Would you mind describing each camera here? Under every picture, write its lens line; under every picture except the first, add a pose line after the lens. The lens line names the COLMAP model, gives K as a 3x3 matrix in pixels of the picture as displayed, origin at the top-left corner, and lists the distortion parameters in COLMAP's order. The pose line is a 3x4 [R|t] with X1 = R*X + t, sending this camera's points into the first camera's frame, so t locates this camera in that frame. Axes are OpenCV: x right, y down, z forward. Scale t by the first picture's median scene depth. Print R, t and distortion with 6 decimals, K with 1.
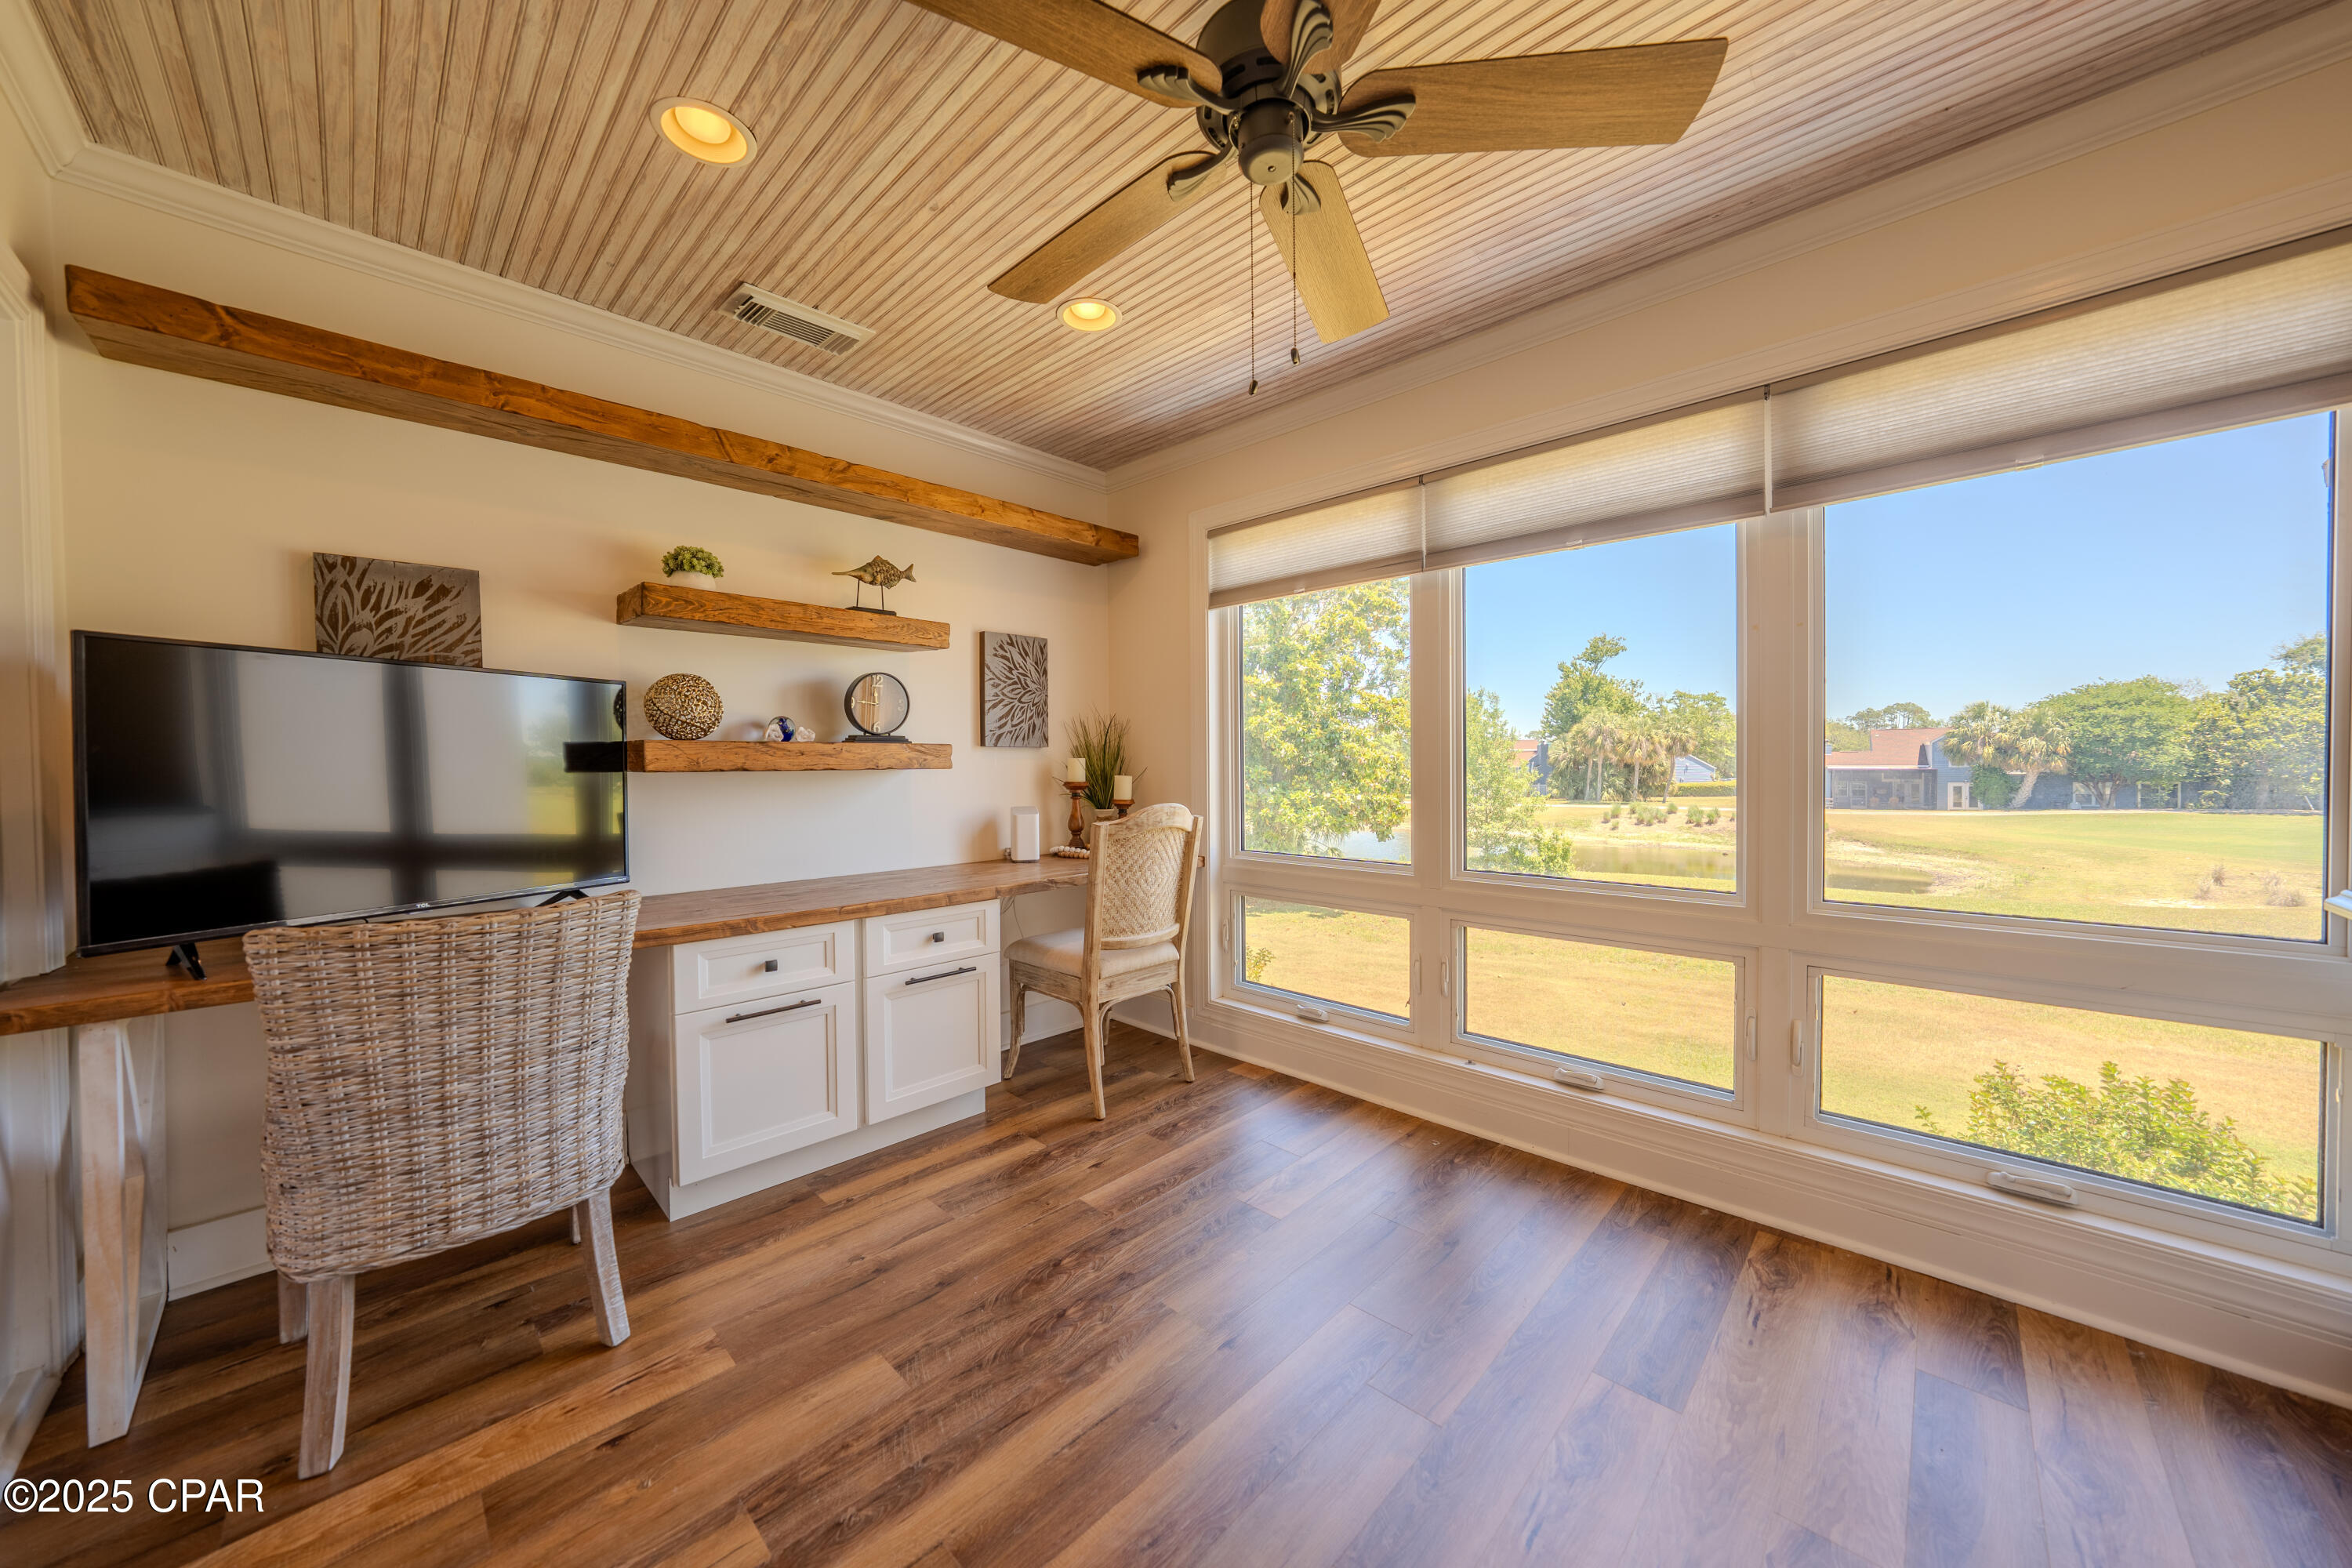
lens RADIAL K [[816.4, 0, 1176.2], [0, 816.4, 780.8], [0, 0, 1]] dist [-0.029980, 0.007202]
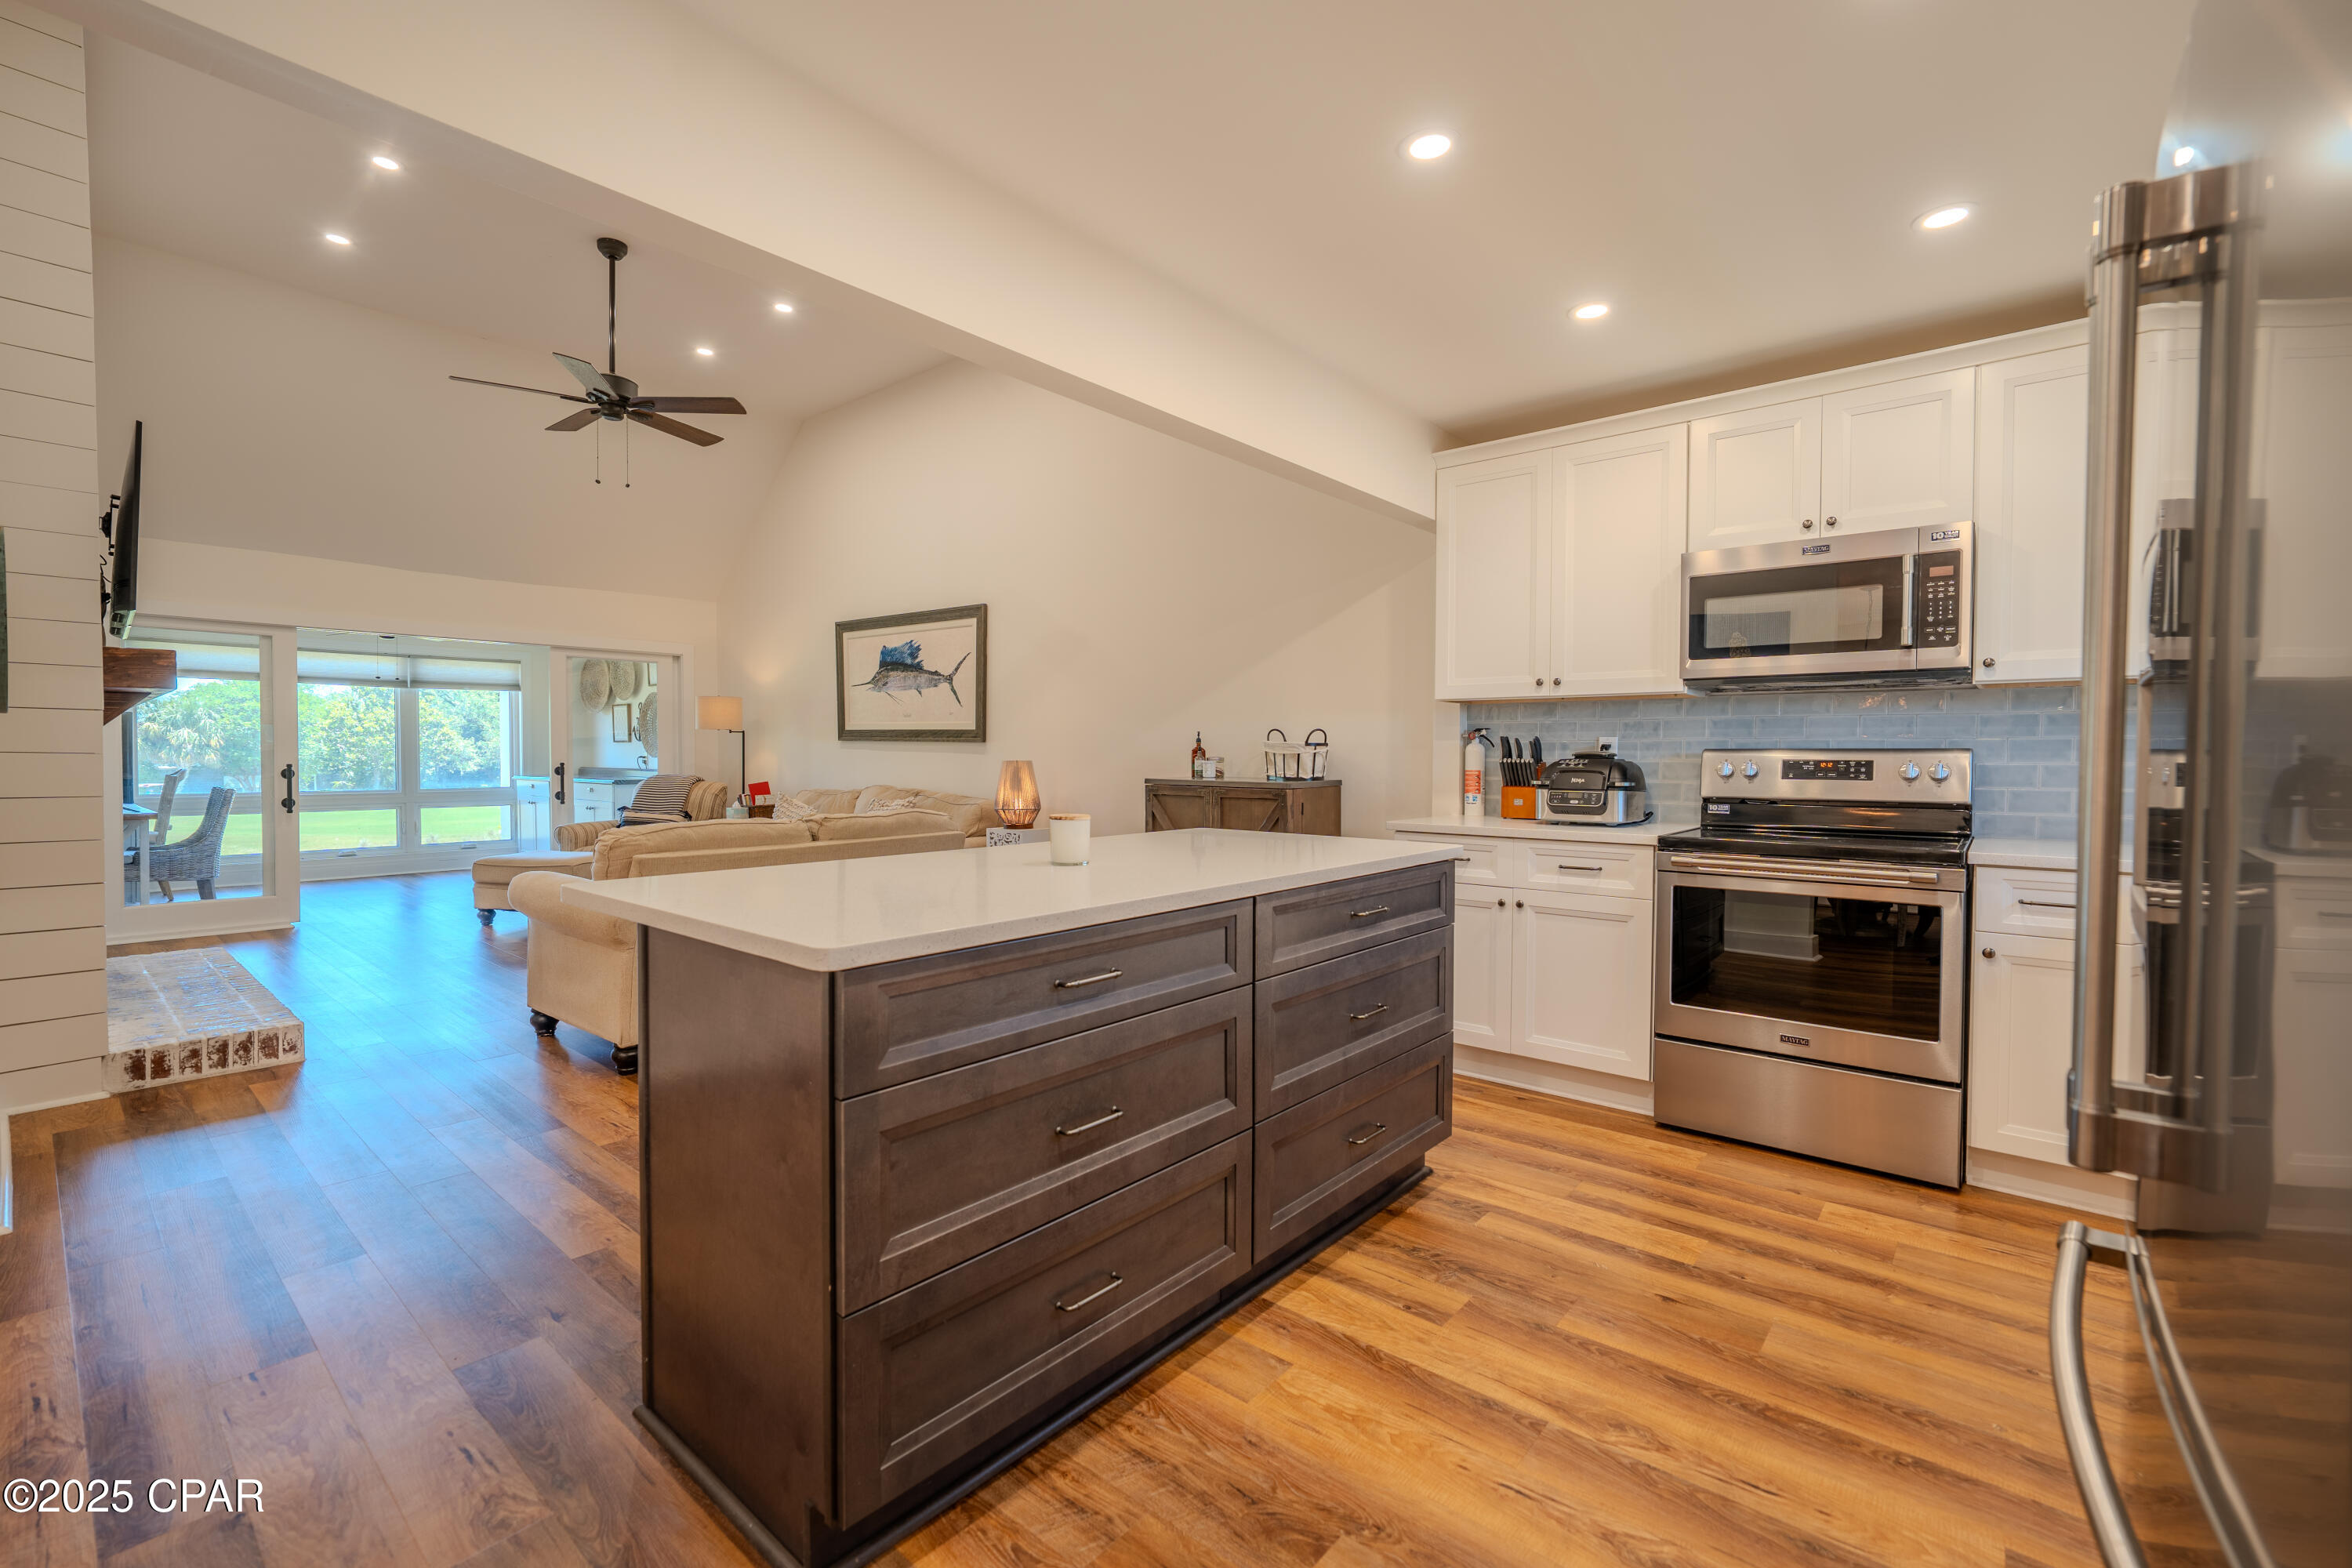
lens RADIAL K [[995.8, 0, 1176.8], [0, 995.8, 772.1], [0, 0, 1]] dist [-0.001292, -0.000077]
pose [[-0.059410, -0.009871, 0.998185, -2.929186], [0.016935, 0.999797, 0.010895, 0.055029], [-0.998090, 0.017552, -0.059231, -1.646504]]
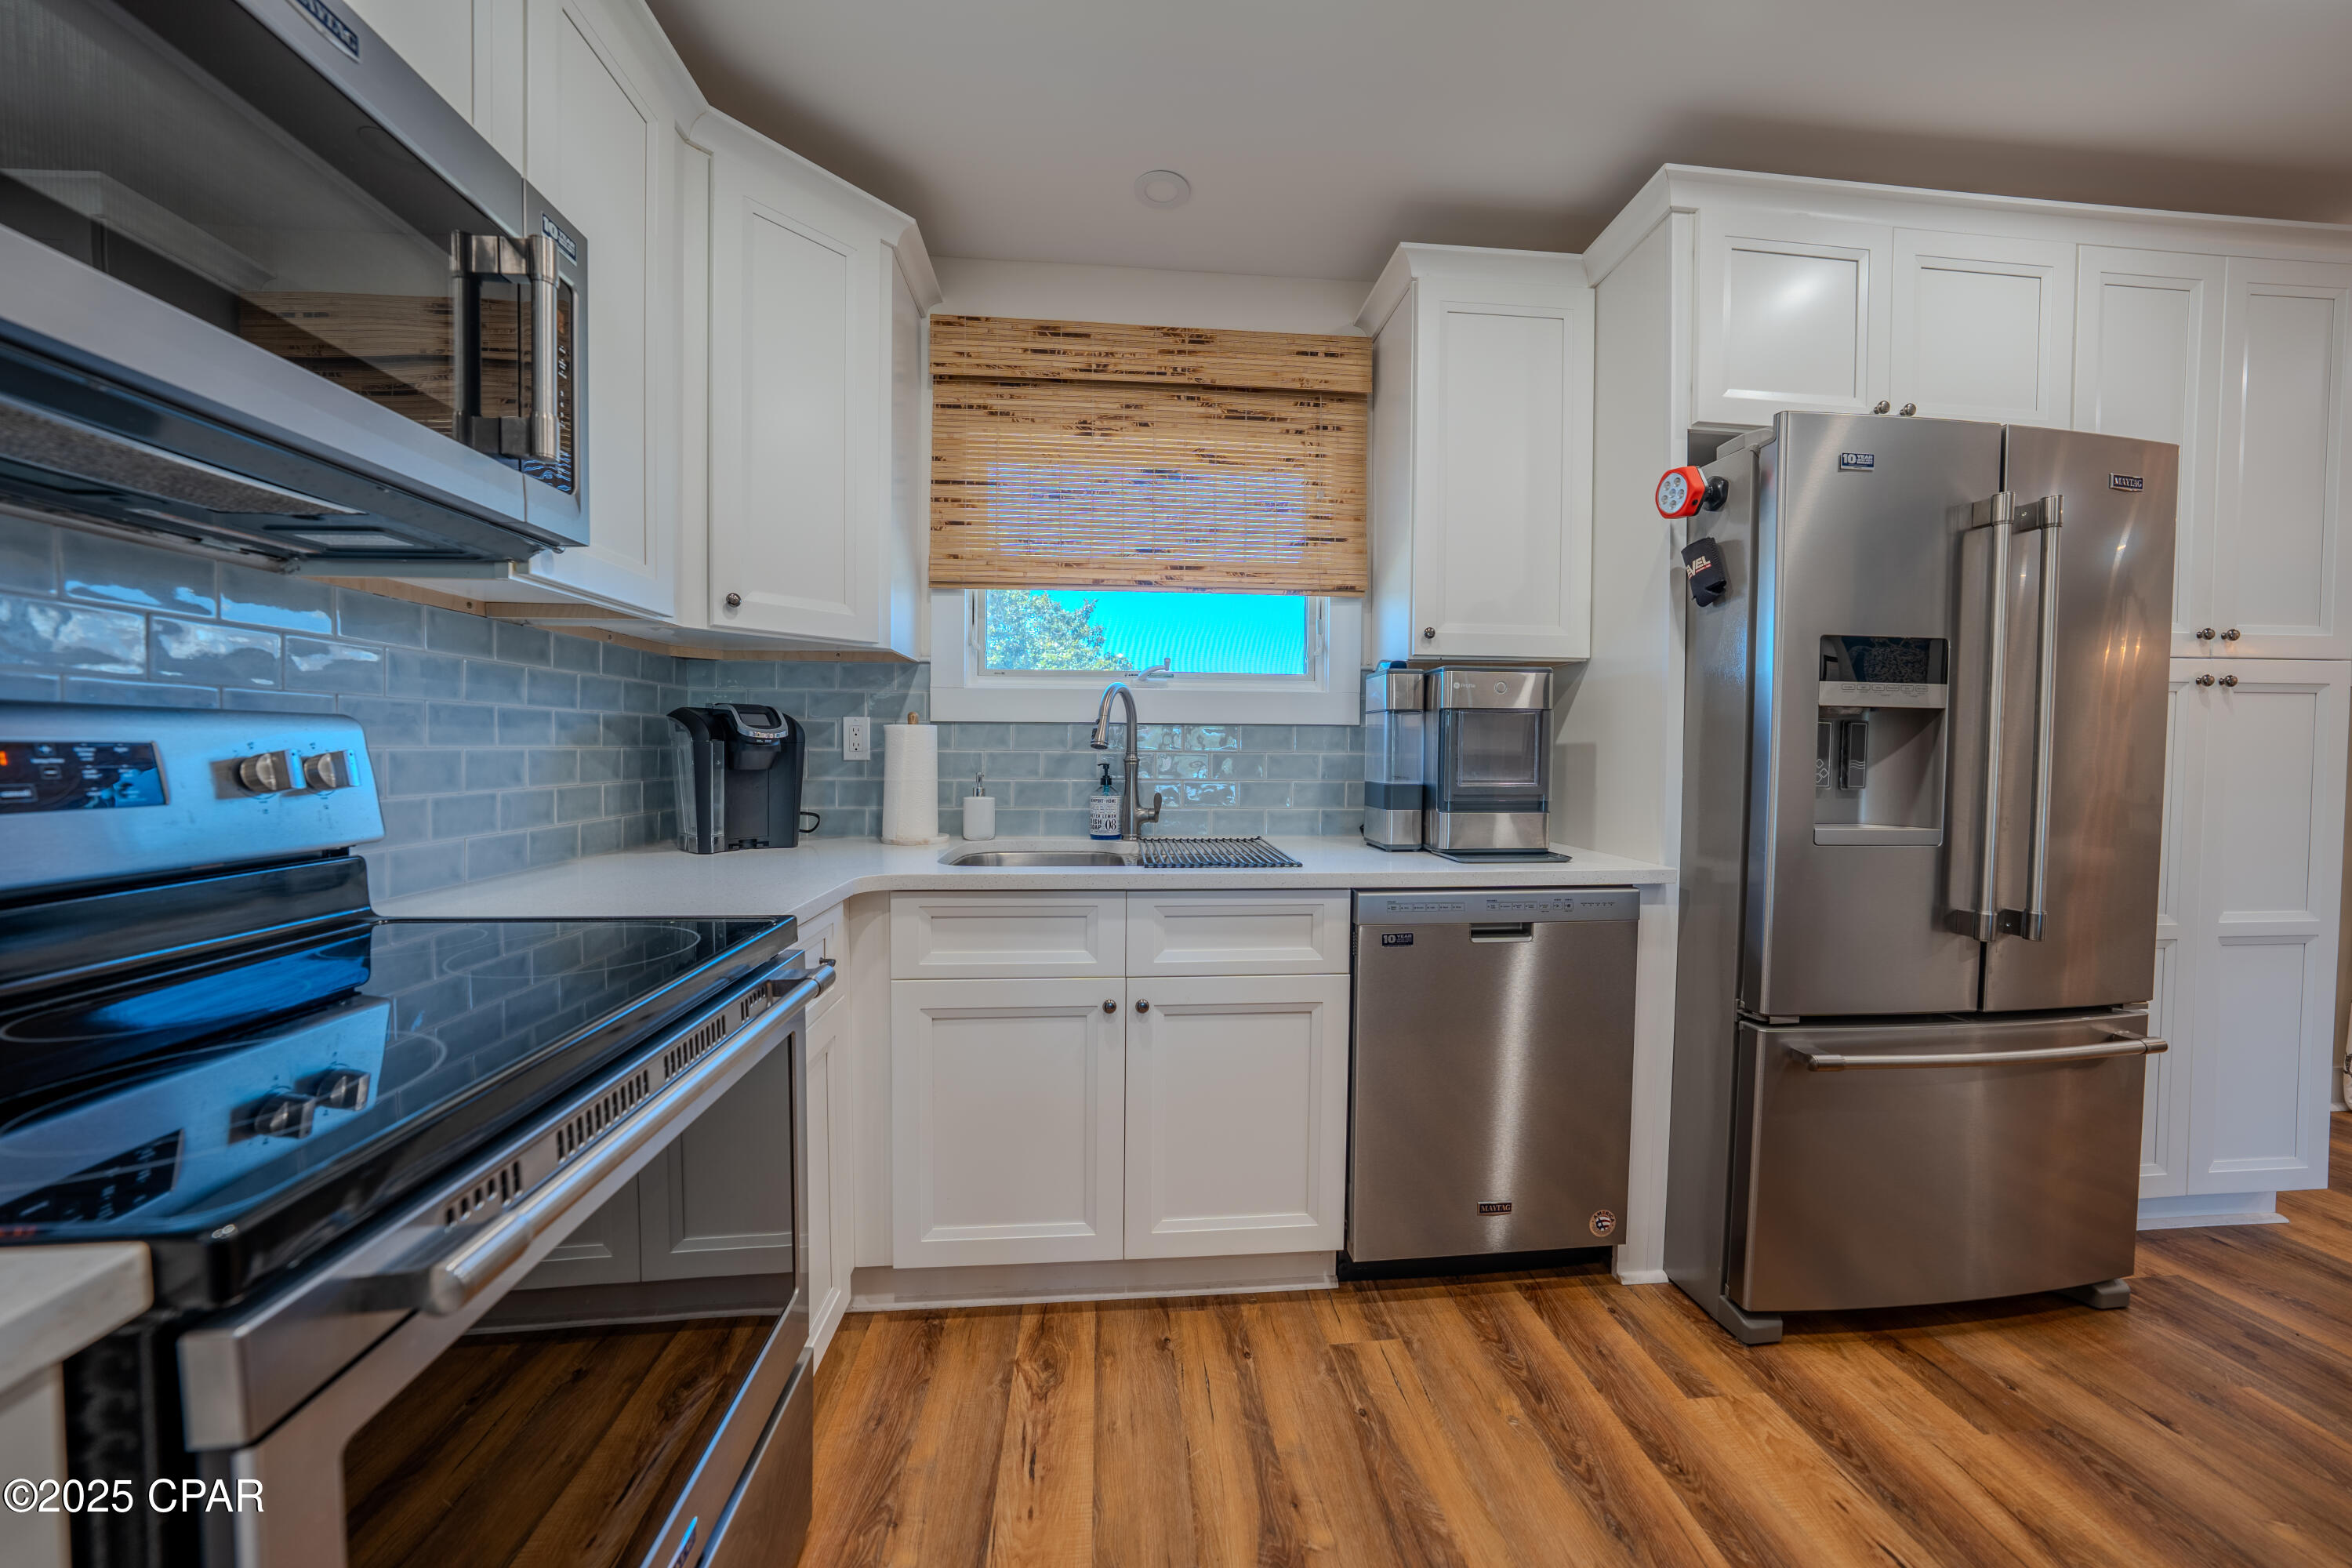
lens RADIAL K [[813.6, 0, 1181.1], [0, 813.6, 775.4], [0, 0, 1]] dist [-0.030163, 0.006328]
pose [[-0.652482, 0.025734, -0.757367, -1.899355], [-0.019675, 0.998511, 0.050877, 0.057383], [0.757549, 0.048097, -0.651004, -2.021346]]
